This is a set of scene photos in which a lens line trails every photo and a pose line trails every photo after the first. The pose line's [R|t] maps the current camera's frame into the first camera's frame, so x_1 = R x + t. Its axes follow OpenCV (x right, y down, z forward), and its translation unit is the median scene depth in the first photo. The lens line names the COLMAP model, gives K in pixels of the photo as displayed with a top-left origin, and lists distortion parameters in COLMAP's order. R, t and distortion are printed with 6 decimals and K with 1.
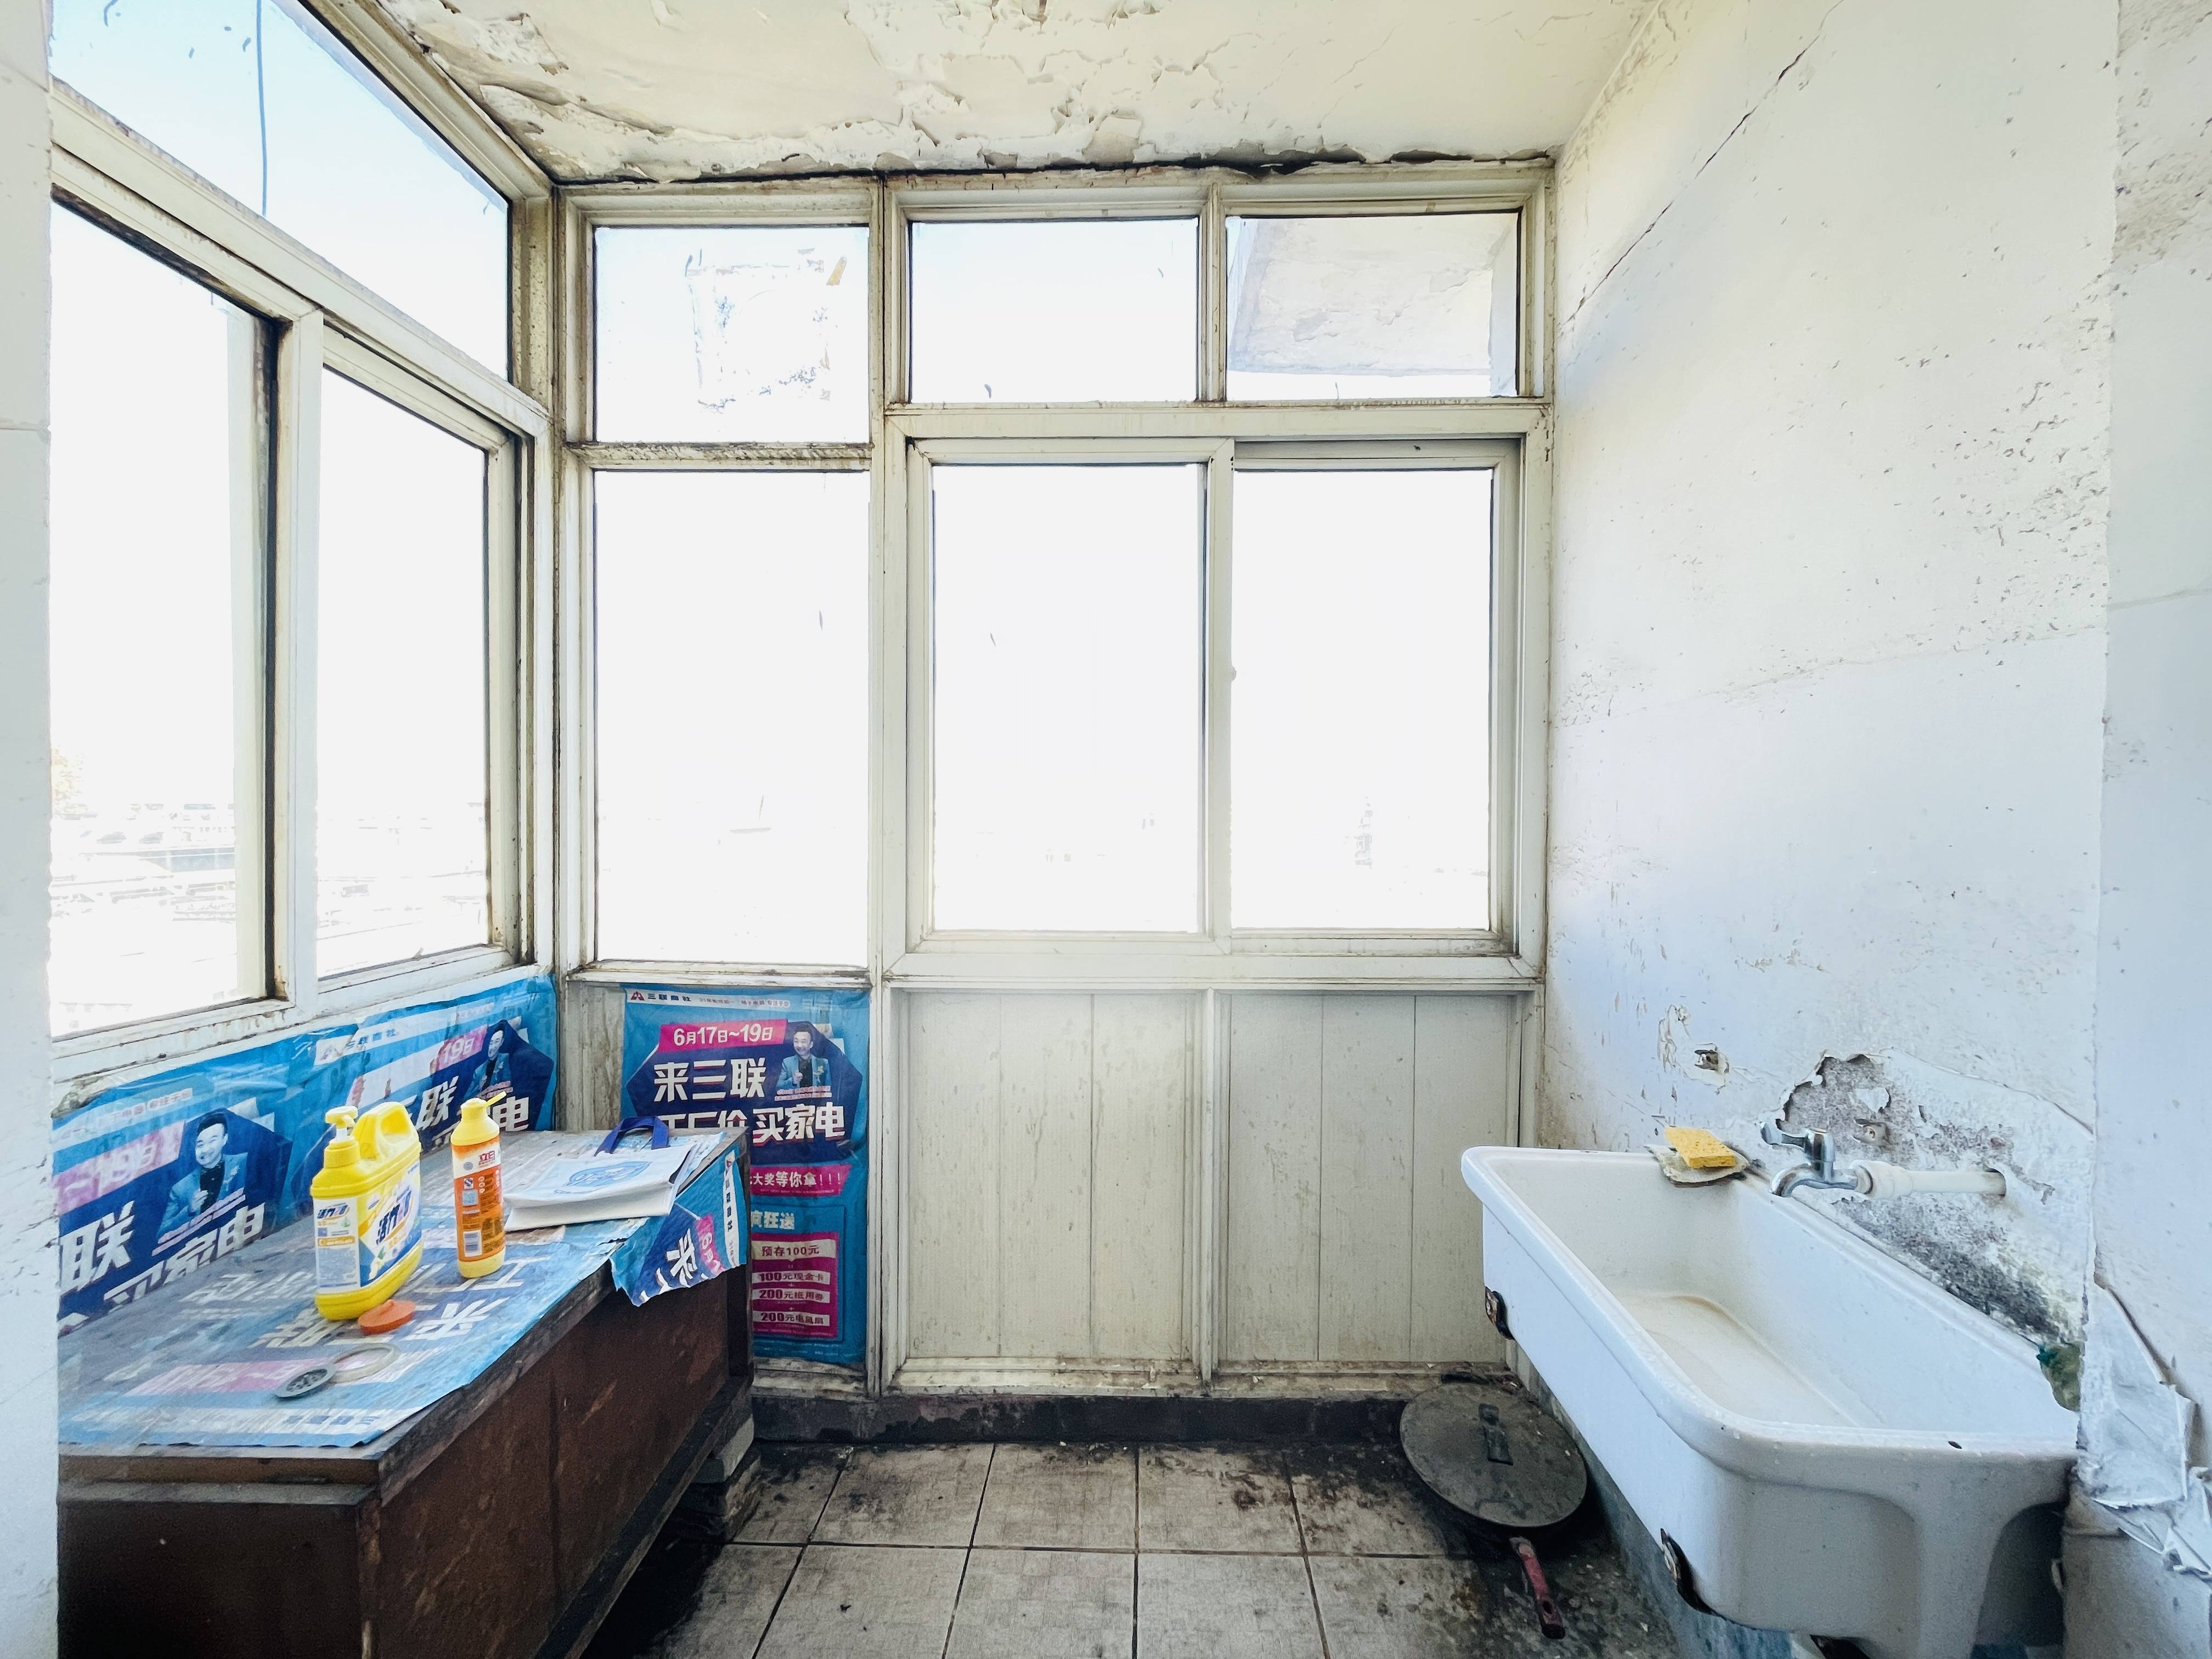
lens RADIAL K [[890.5, 0, 1112.0], [0, 890.5, 815.4], [0, 0, 1]] dist [-0.003594, -0.000708]
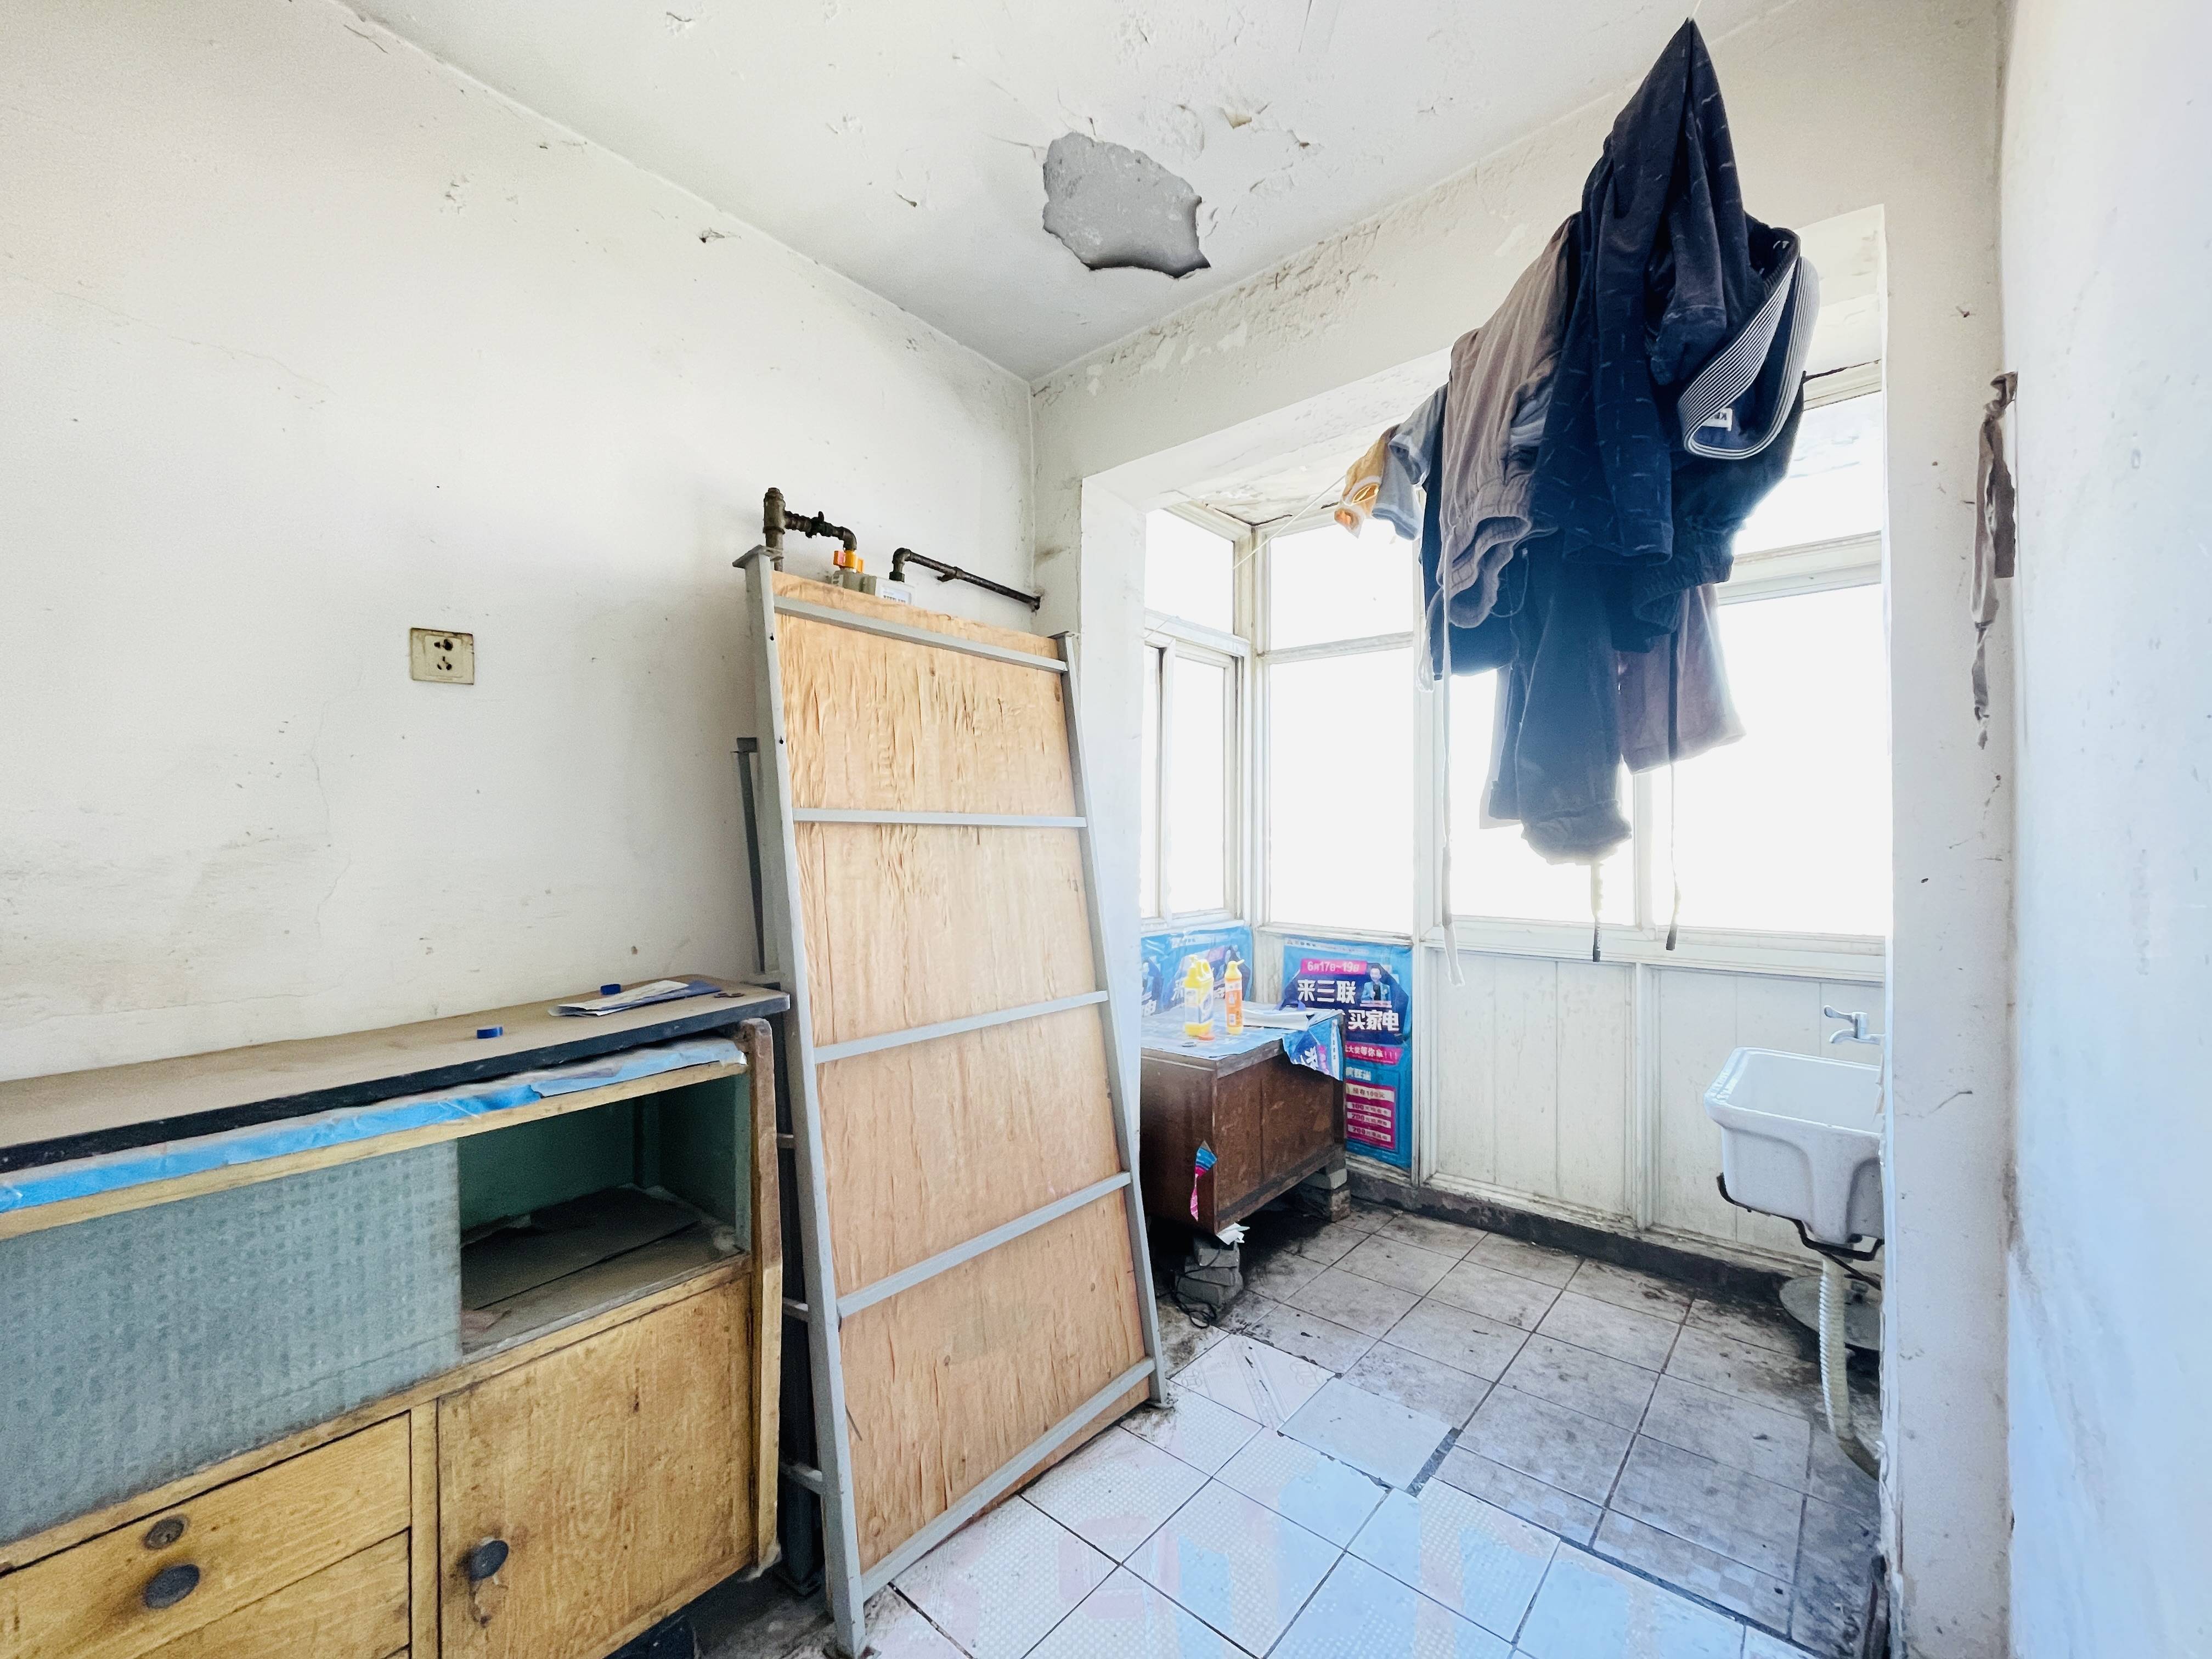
lens RADIAL K [[890.5, 0, 1102.2], [0, 890.5, 832.9], [0, 0, 1]] dist [-0.003594, -0.000708]
pose [[0.776596, -0.004331, -0.629984, 0.345441], [-0.004700, 0.999909, -0.012669, -0.000160], [0.629981, 0.012800, 0.776505, -0.715769]]
